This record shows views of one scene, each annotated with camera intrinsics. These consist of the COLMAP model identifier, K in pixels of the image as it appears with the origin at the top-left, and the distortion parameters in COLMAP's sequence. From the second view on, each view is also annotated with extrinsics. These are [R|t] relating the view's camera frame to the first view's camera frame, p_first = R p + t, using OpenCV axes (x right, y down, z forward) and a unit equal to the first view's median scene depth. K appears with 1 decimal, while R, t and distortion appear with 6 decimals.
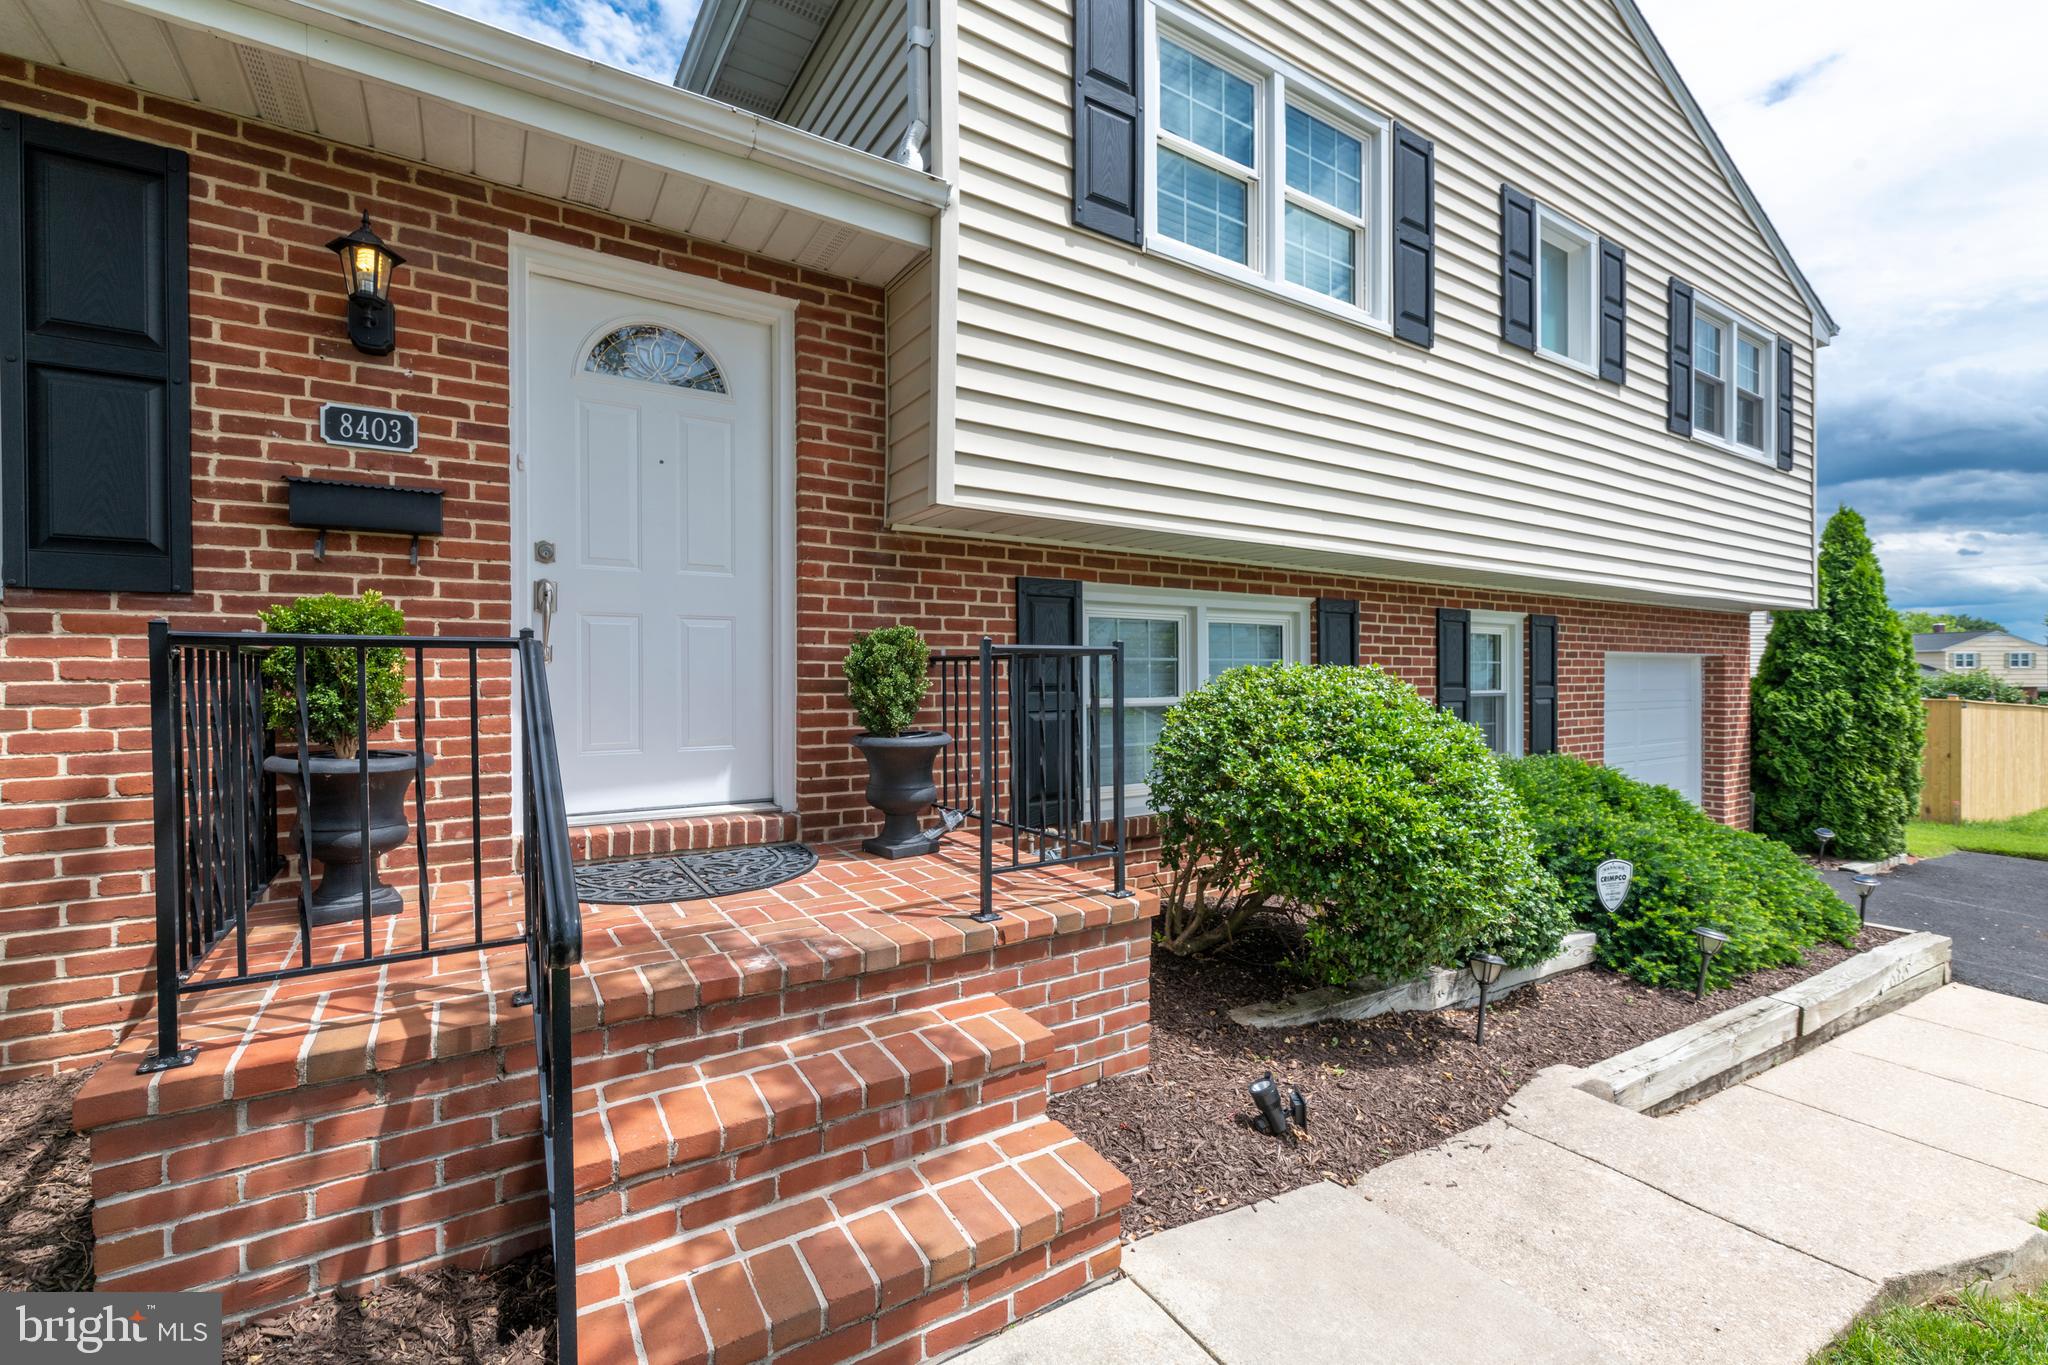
lens RADIAL K [[860.5, 0, 1024.0], [0, 860.5, 682.5], [0, 0, 1]] dist [-0.000289, -0.000044]
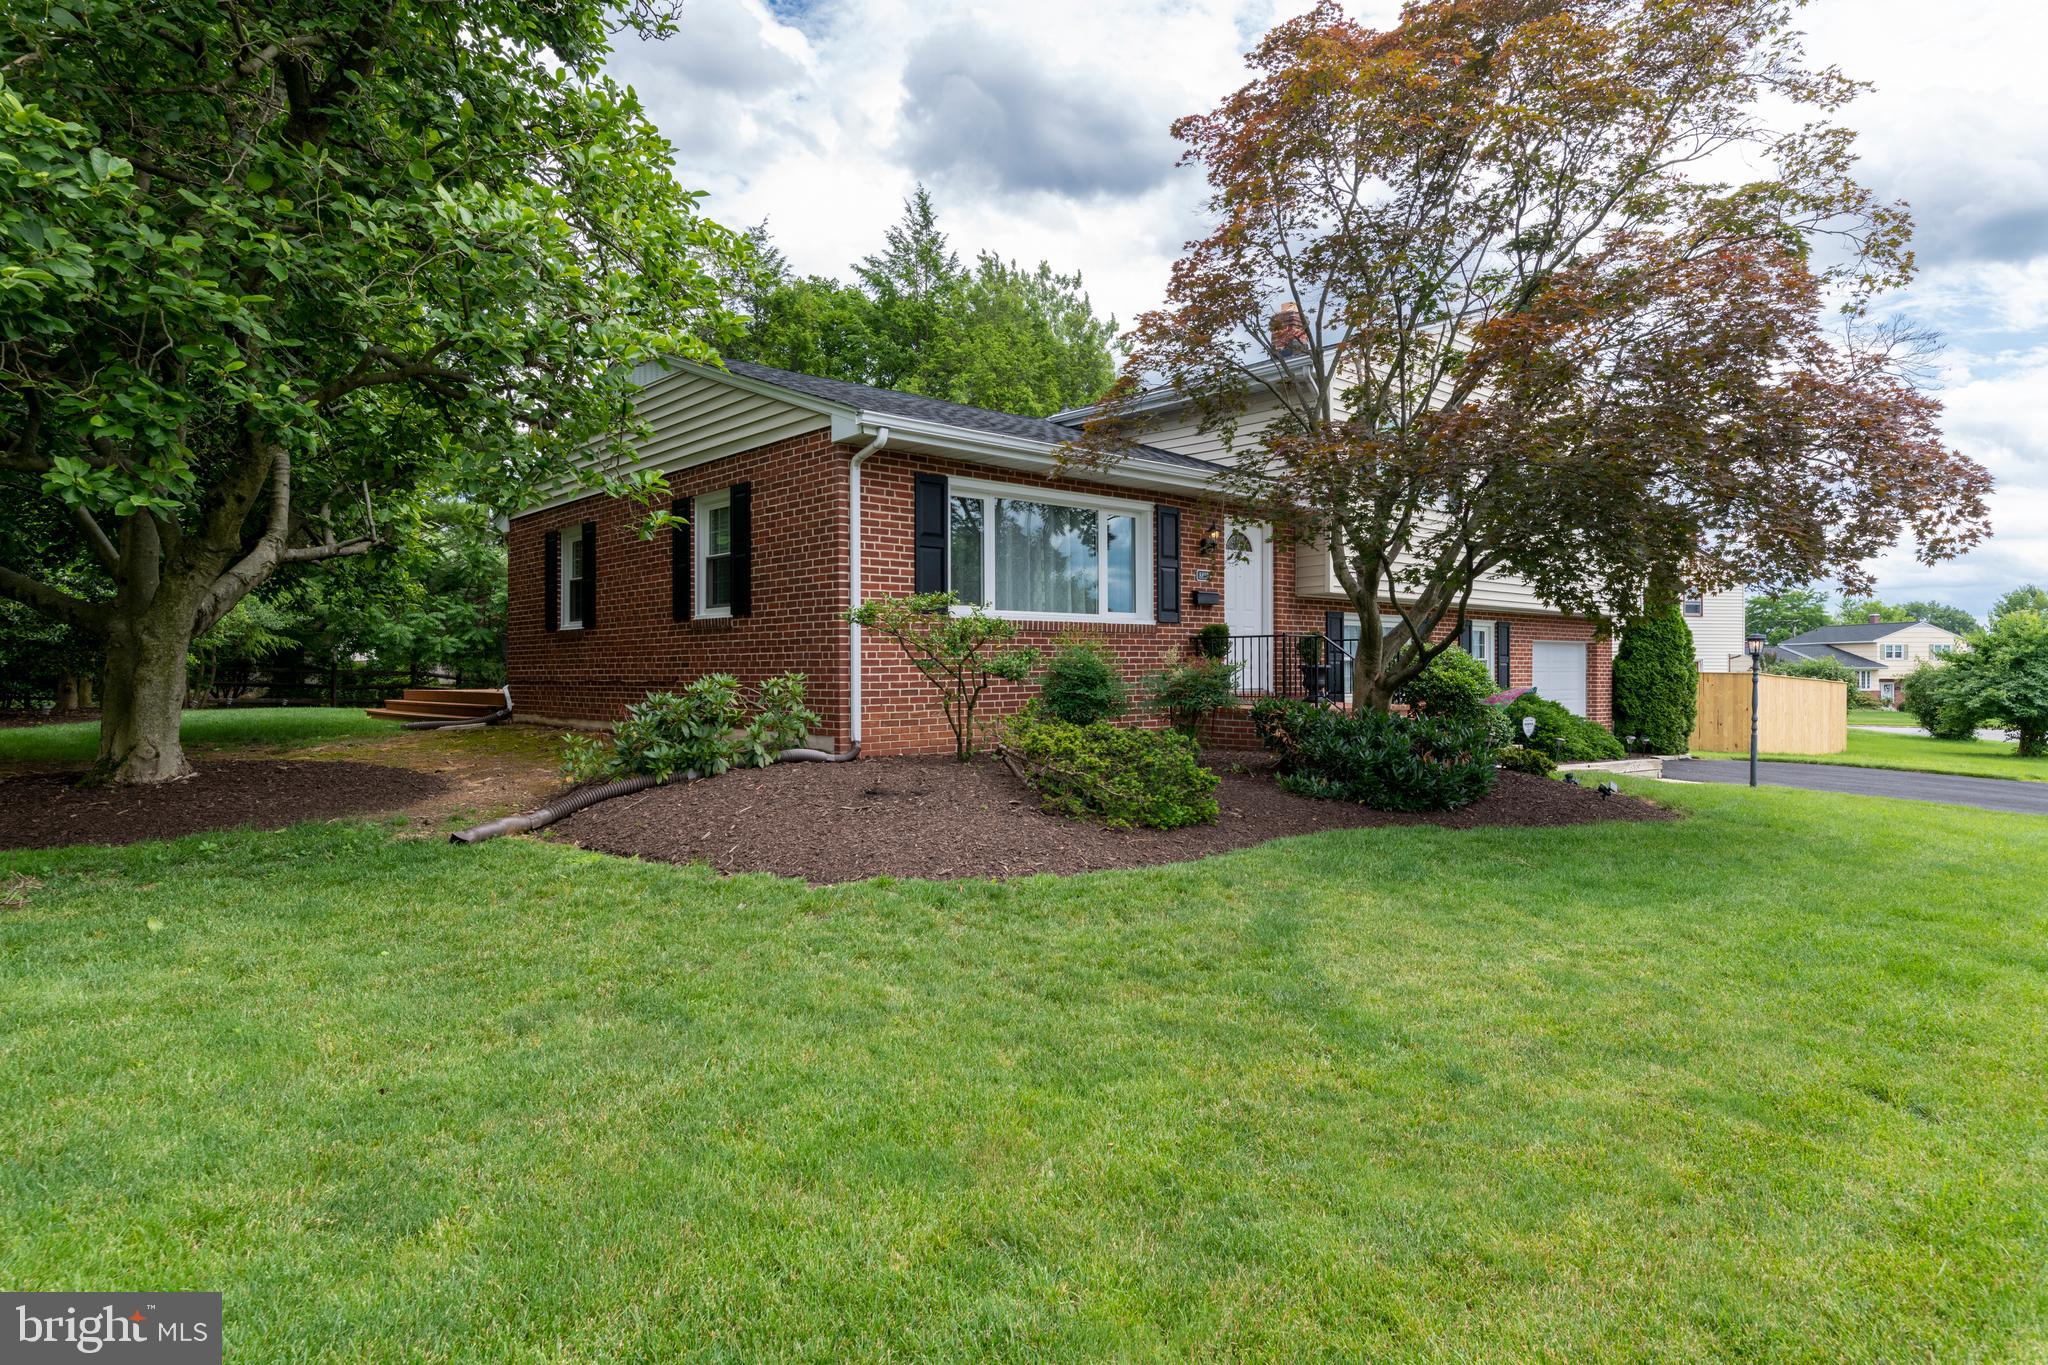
lens RADIAL K [[1157.6, 0, 1024.0], [0, 1157.6, 682.5], [0, 0, 1]] dist [0.001288, 0.000316]
pose [[0.988175, -0.001444, 0.153325, -1.236631], [0.001231, 0.999998, 0.001483, 0.078705], [-0.153327, -0.001277, 0.988175, -2.020813]]
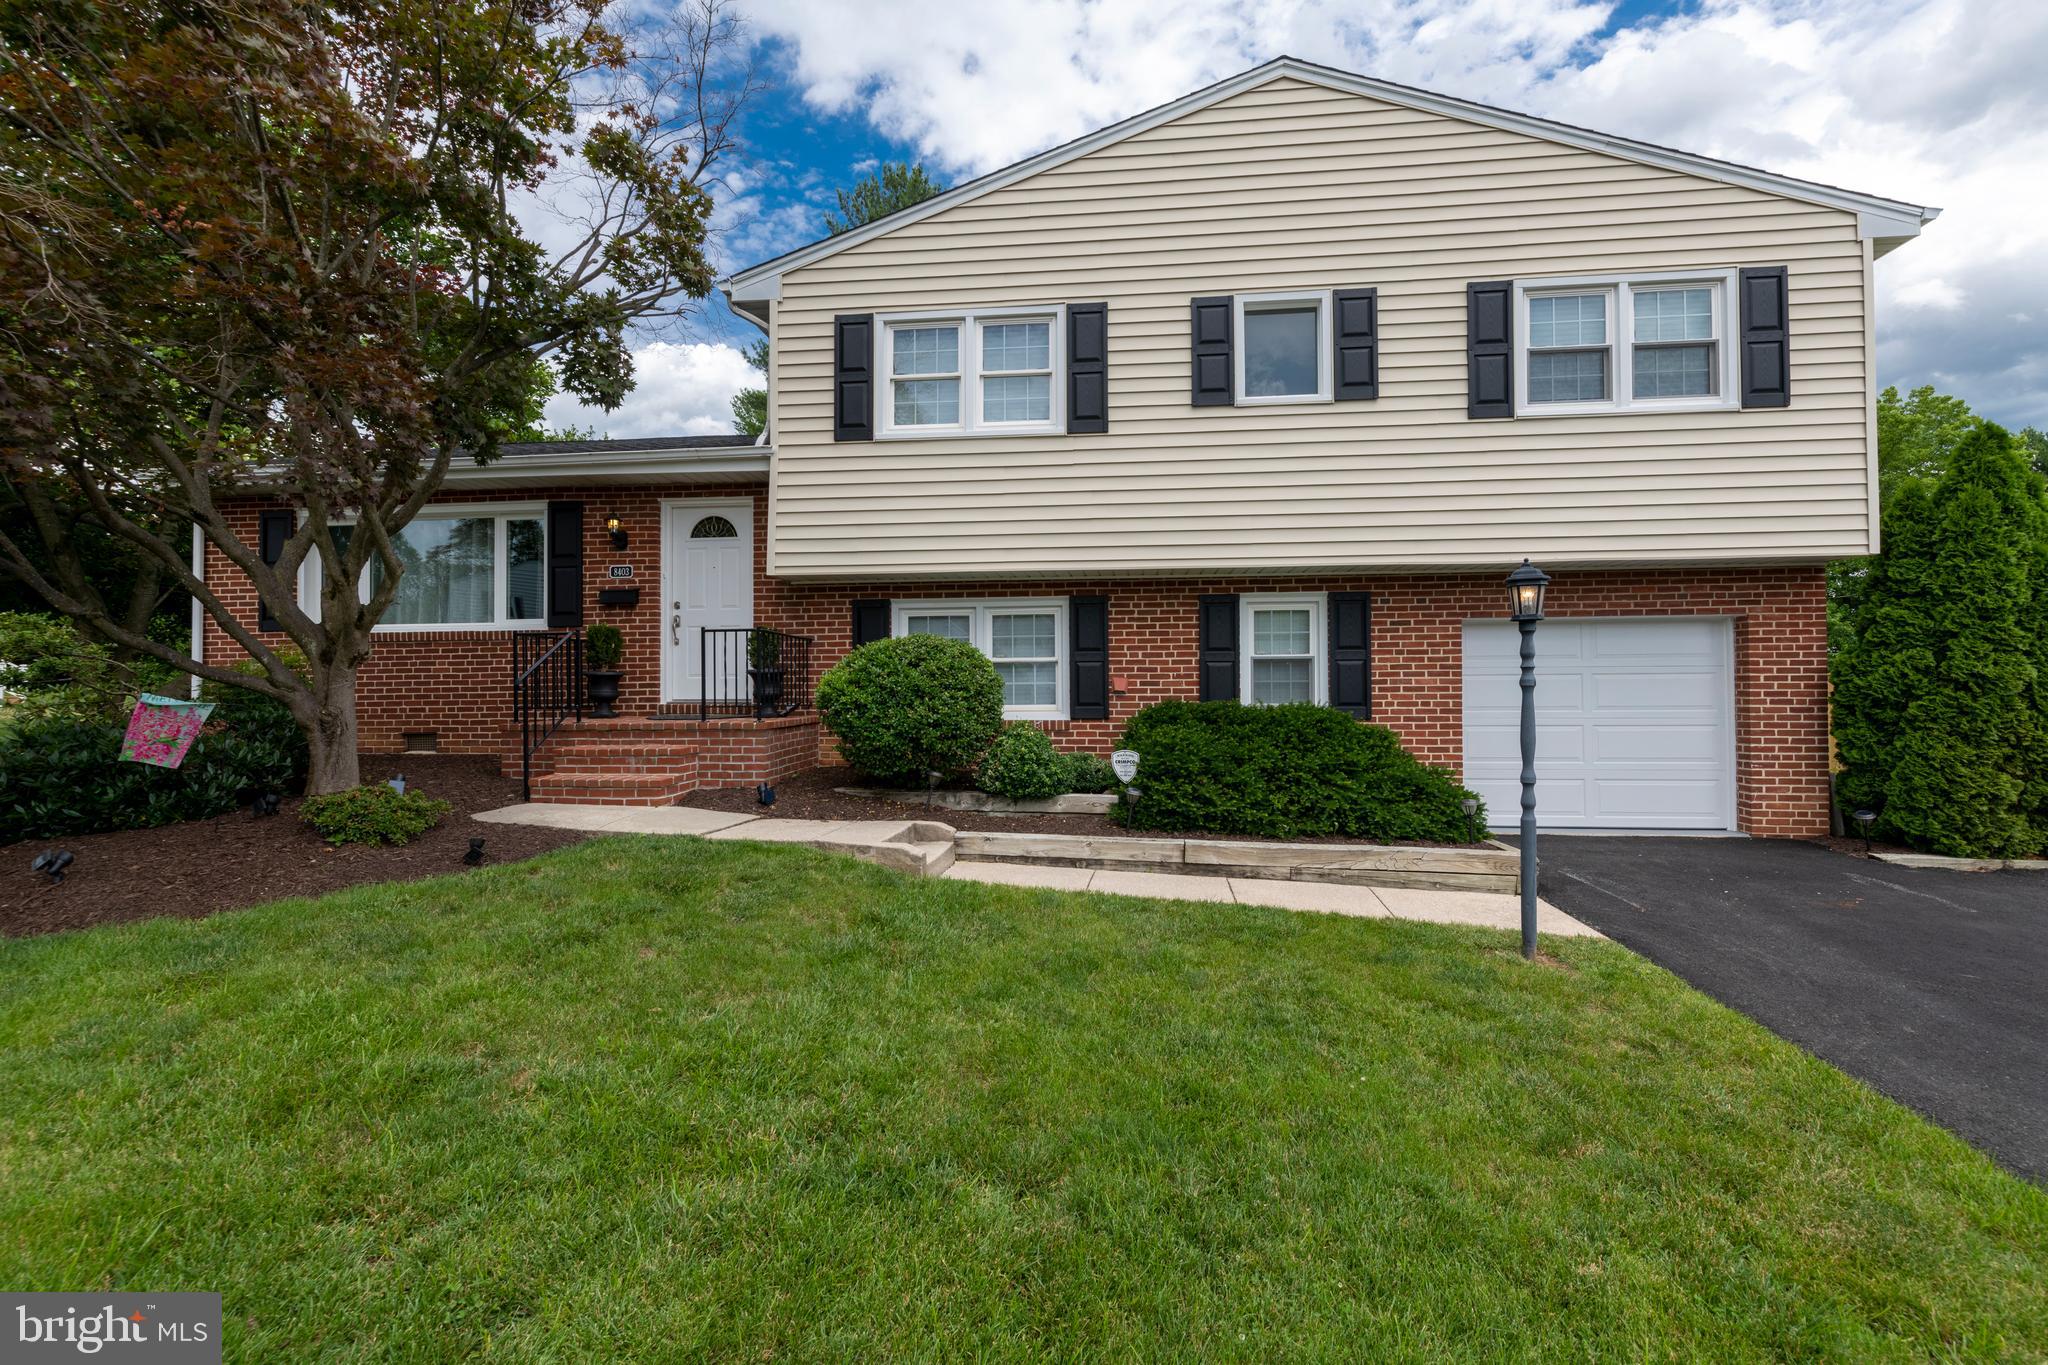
lens RADIAL K [[881.0, 0, 1024.0], [0, 881.0, 682.5], [0, 0, 1]] dist [-0.003494, -0.000493]
pose [[0.777658, -0.013837, -0.628535, 1.351634], [-0.001072, 0.999727, -0.023335, 0.104624], [0.628687, 0.018821, 0.777431, -0.326190]]
